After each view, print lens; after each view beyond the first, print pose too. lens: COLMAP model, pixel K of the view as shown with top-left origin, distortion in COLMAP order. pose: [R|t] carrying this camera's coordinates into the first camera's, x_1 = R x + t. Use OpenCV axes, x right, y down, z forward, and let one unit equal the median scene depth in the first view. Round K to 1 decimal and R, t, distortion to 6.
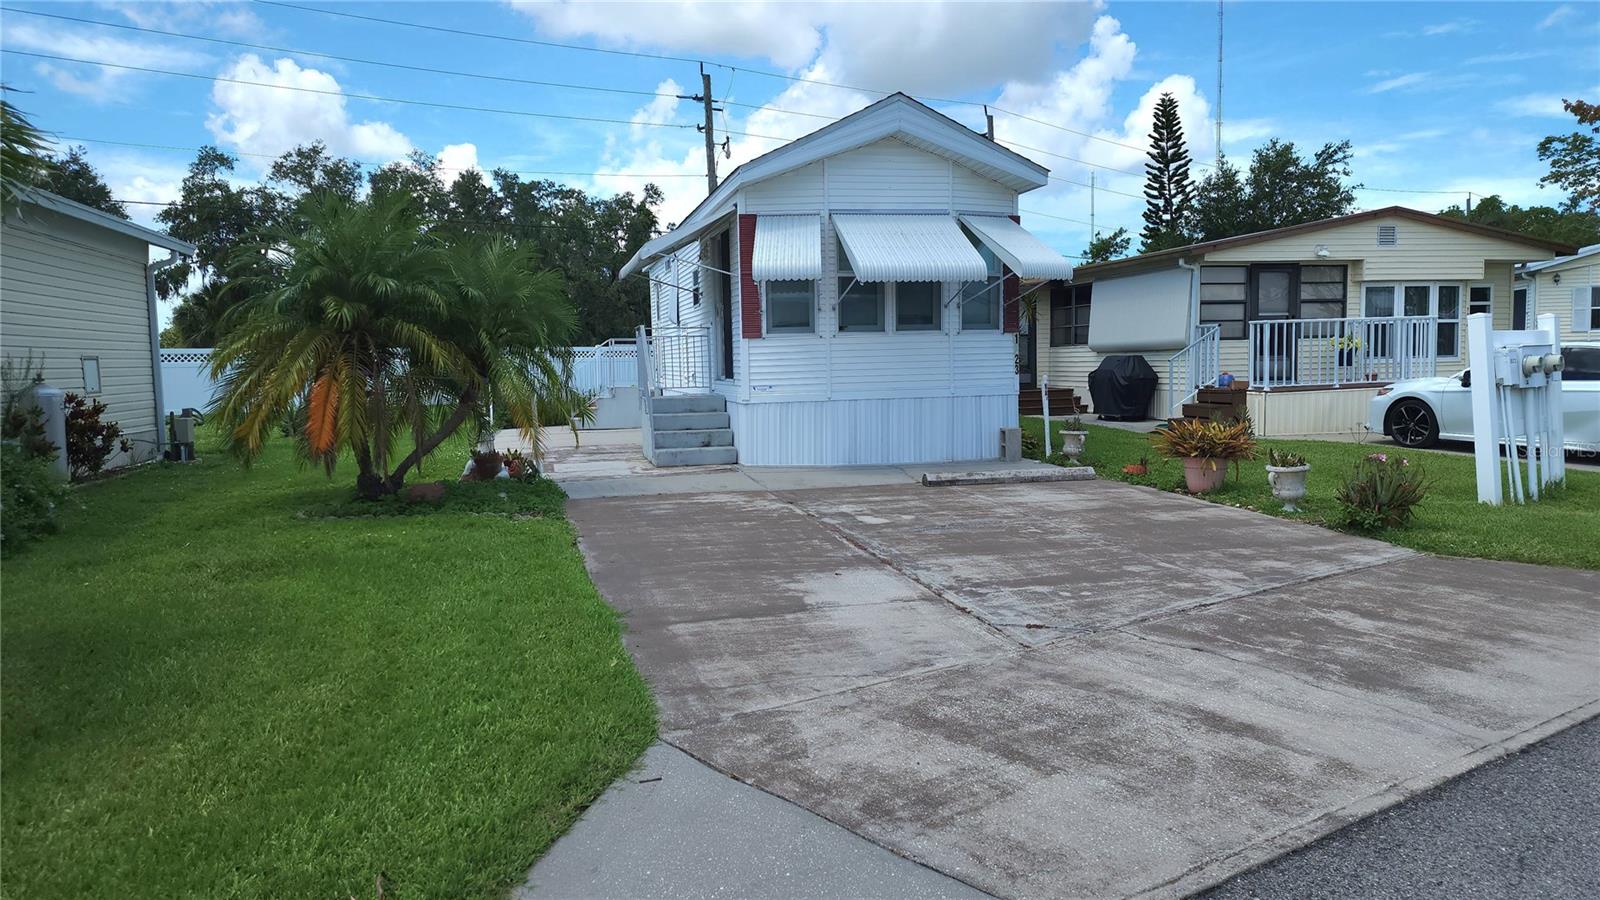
lens RADIAL K [[1052.7, 0, 800.0], [0, 1052.7, 450.0], [0, 0, 1]] dist [0.049437, -0.000939]
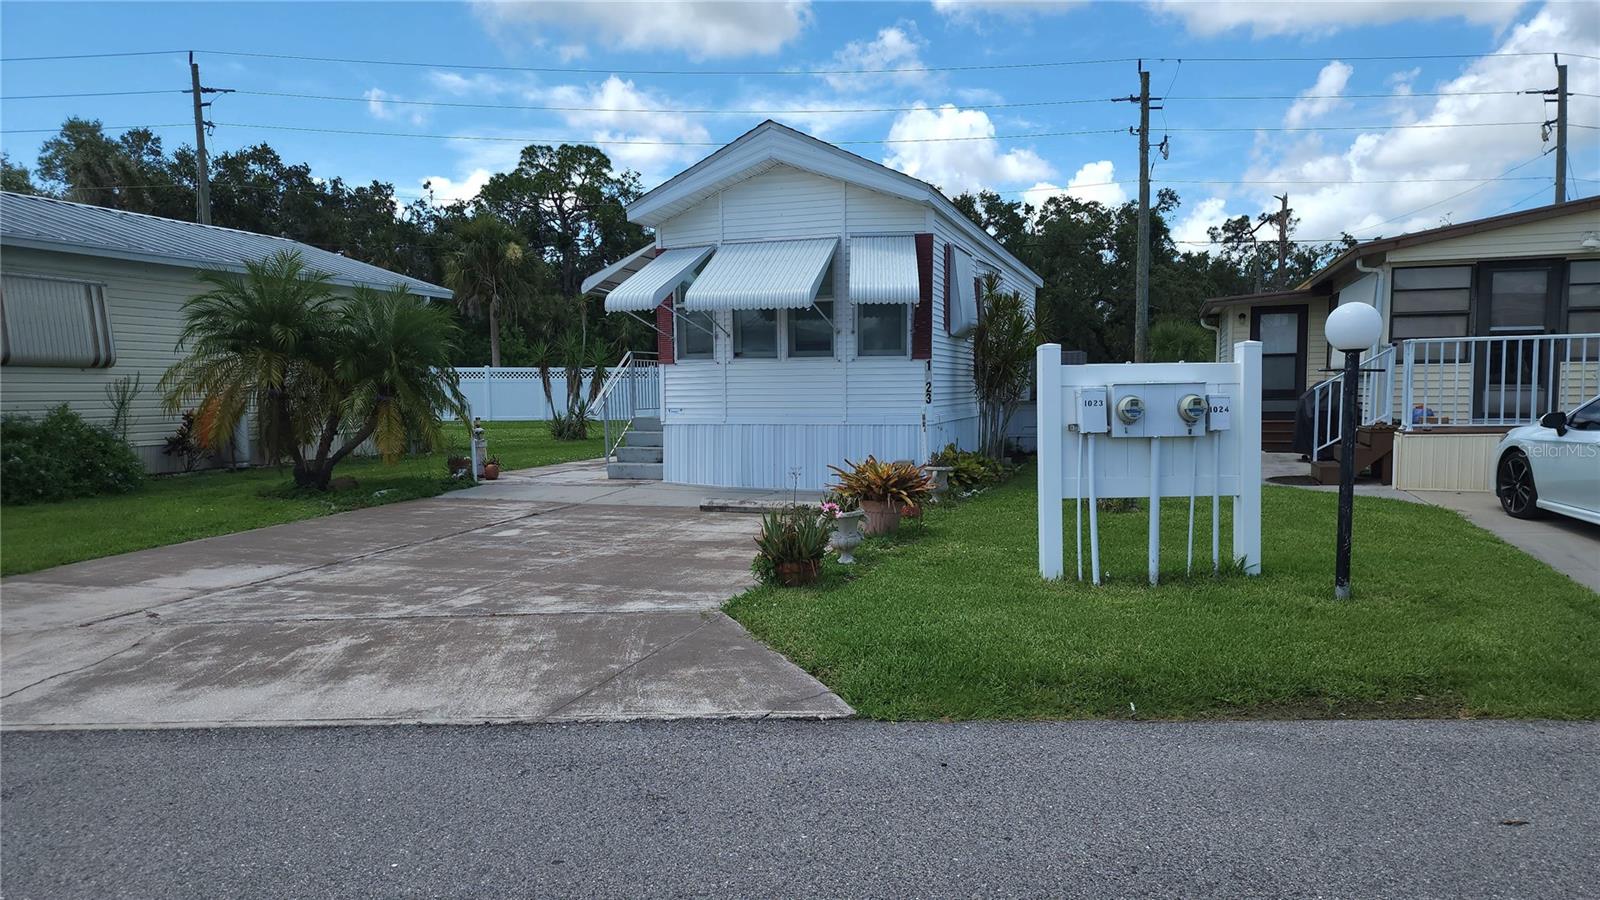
lens RADIAL K [[1052.8, 0, 800.7], [0, 1052.8, 483.9], [0, 0, 1]] dist [0.059160, -0.066934]
pose [[0.835081, 0.064325, -0.546354, 0.443610], [-0.053921, 0.997929, 0.035075, -0.019246], [0.547479, 0.000170, 0.836820, 0.111591]]
